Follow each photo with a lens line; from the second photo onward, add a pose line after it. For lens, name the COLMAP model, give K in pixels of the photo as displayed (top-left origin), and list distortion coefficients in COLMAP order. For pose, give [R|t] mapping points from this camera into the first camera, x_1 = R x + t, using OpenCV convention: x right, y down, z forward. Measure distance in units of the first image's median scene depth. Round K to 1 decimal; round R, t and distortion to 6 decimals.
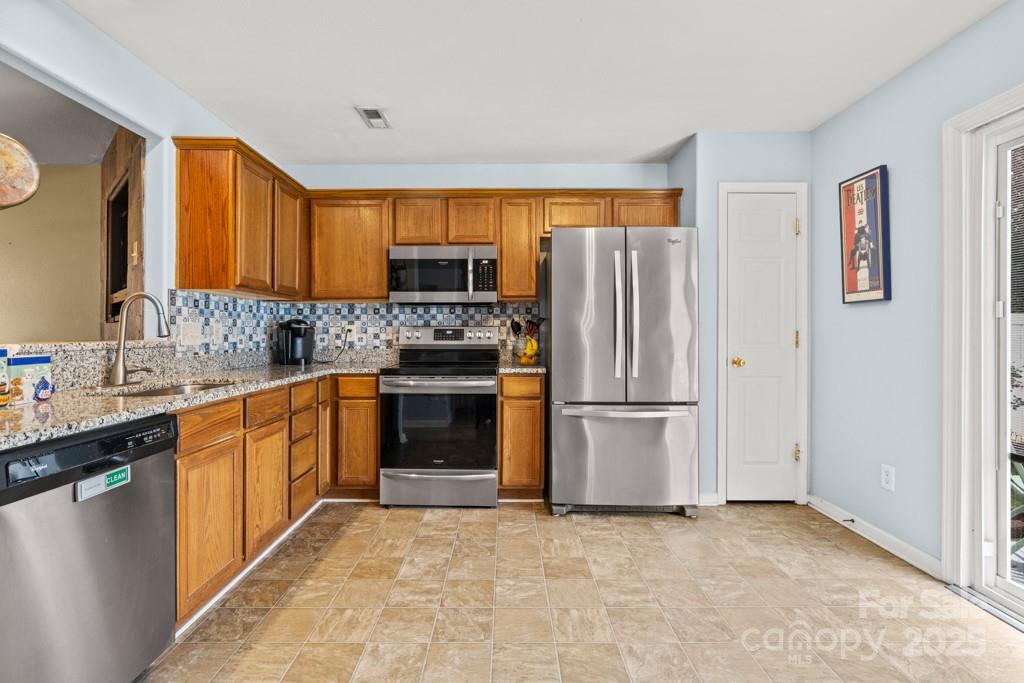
lens RADIAL K [[488.1, 0, 505.6], [0, 488.1, 334.2], [0, 0, 1]] dist [0.015237, 0.000115]
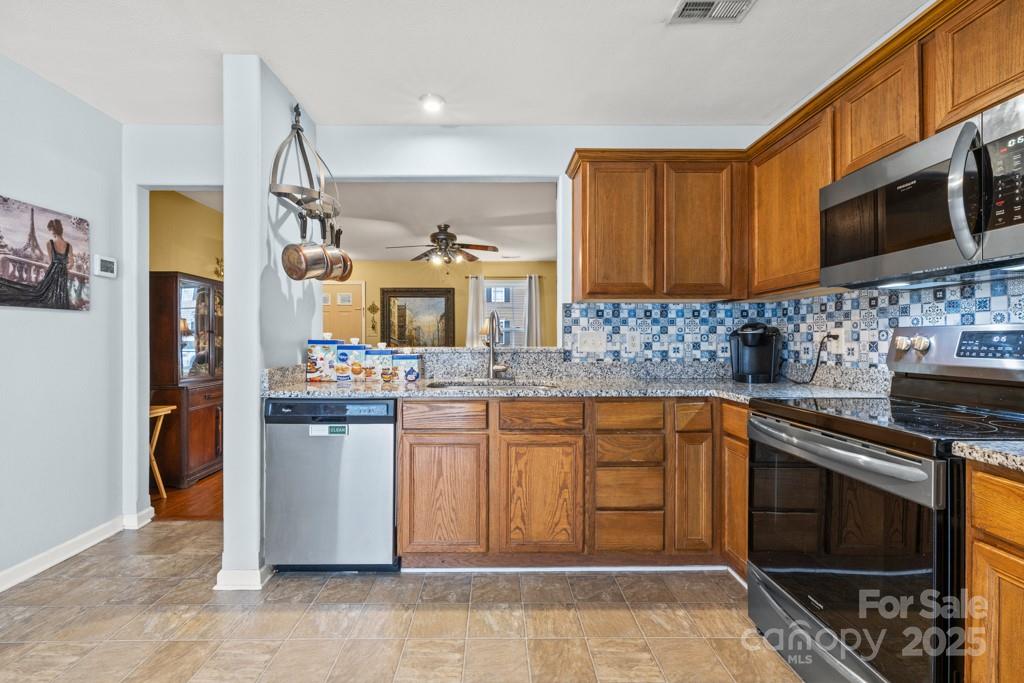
lens RADIAL K [[449.1, 0, 504.2], [0, 449.1, 340.4], [0, 0, 1]] dist [0.008749, 0.000050]
pose [[0.012731, -0.000310, -0.999919, 0.311955], [-0.001531, 0.999999, -0.000330, -0.002597], [0.999918, 0.001536, 0.012731, 0.680199]]
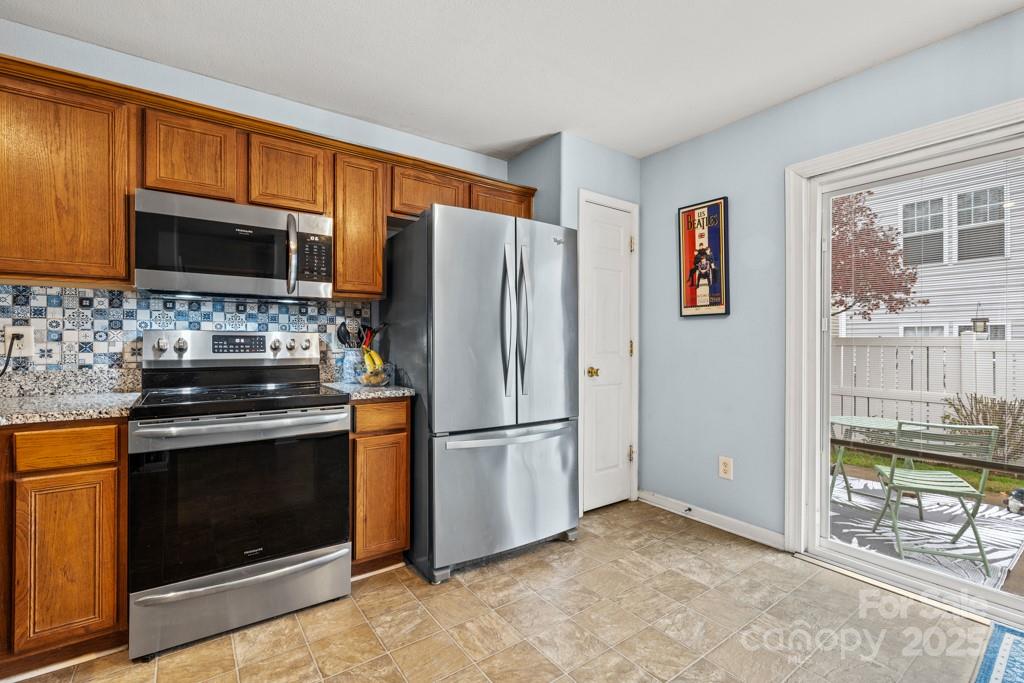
lens RADIAL K [[456.2, 0, 512.0], [0, 456.2, 341.5], [0, 0, 1]] dist [0.000862, 0.000198]
pose [[0.812342, 0.002691, 0.583176, -0.208061], [-0.001071, 0.999995, -0.003123, -0.001588], [-0.583181, 0.001912, 0.812340, 0.344780]]
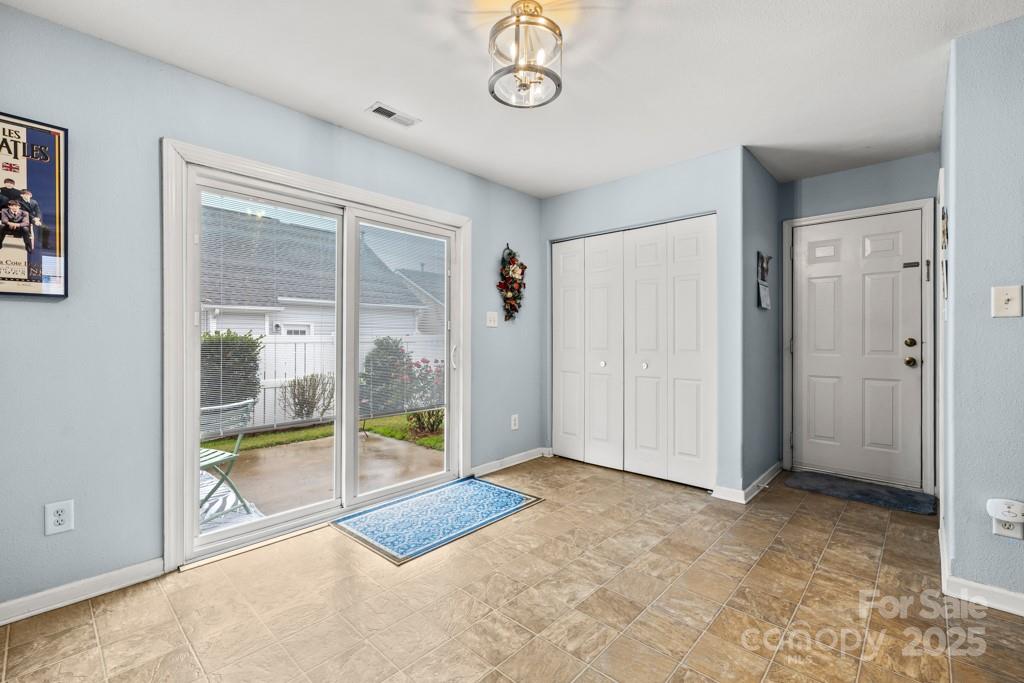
lens RADIAL K [[449.1, 0, 504.2], [0, 449.1, 340.4], [0, 0, 1]] dist [0.008749, 0.000050]
pose [[-0.726175, -0.003494, 0.687501, -0.211776], [0.000384, 0.999985, 0.005488, -0.001948], [-0.687510, 0.004250, -0.726163, 0.844886]]
